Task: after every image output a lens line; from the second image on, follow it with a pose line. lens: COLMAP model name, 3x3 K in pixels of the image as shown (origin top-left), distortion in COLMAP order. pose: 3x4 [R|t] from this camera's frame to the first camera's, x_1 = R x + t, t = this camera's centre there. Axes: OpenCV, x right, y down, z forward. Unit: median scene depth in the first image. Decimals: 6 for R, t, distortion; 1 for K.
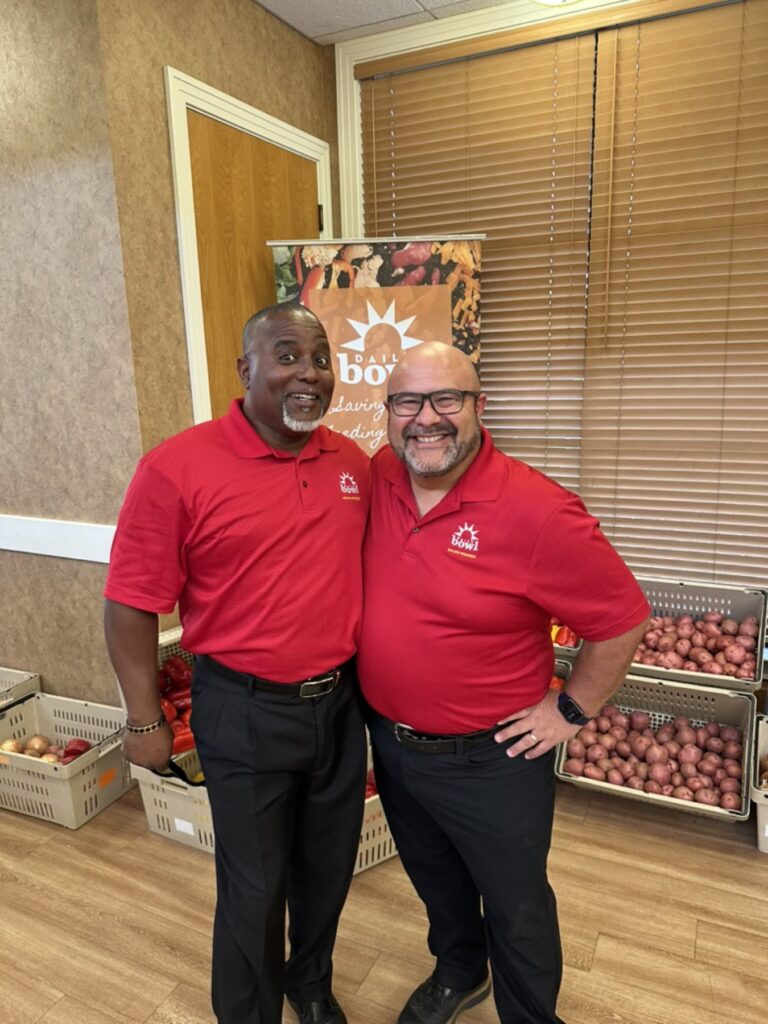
lens RADIAL K [[715.3, 0, 384.2], [0, 715.3, 518.0], [0, 0, 1]] dist [0.121947, -0.222334]
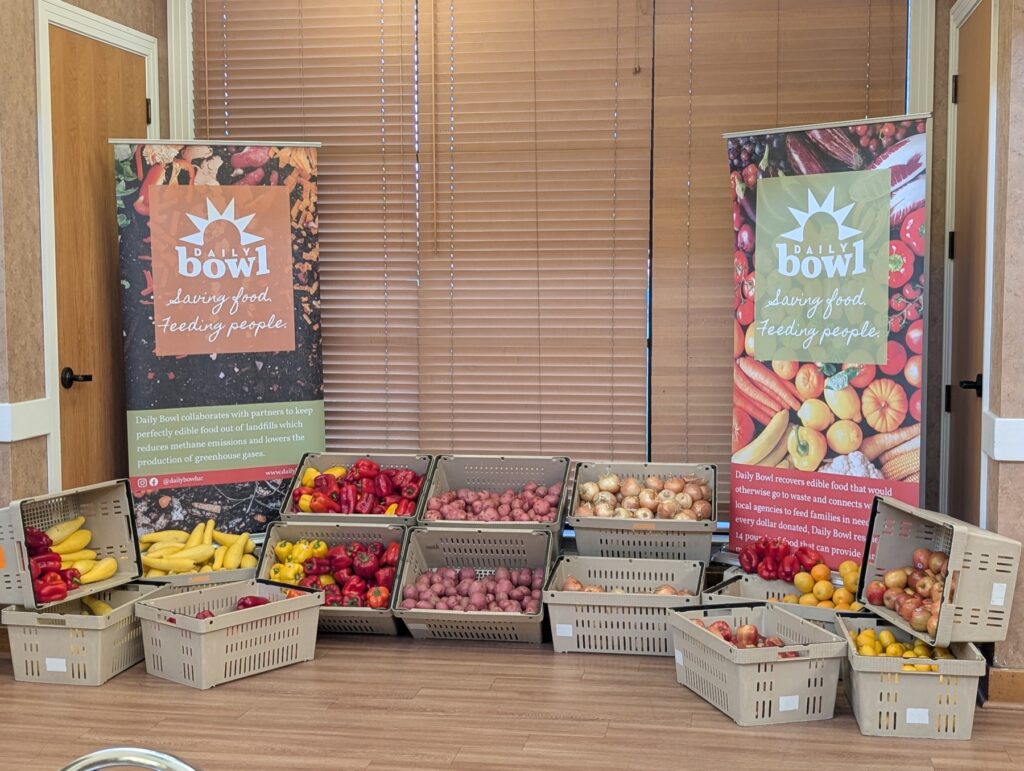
lens RADIAL K [[1436.6, 0, 512.0], [0, 1436.6, 385.5], [0, 0, 1]] dist [0.223297, -1.045095]
pose [[0.962187, 0.004323, 0.272357, -0.166416], [0.035455, 0.989380, -0.140960, 0.267971], [-0.270074, 0.145286, 0.951815, -1.036487]]
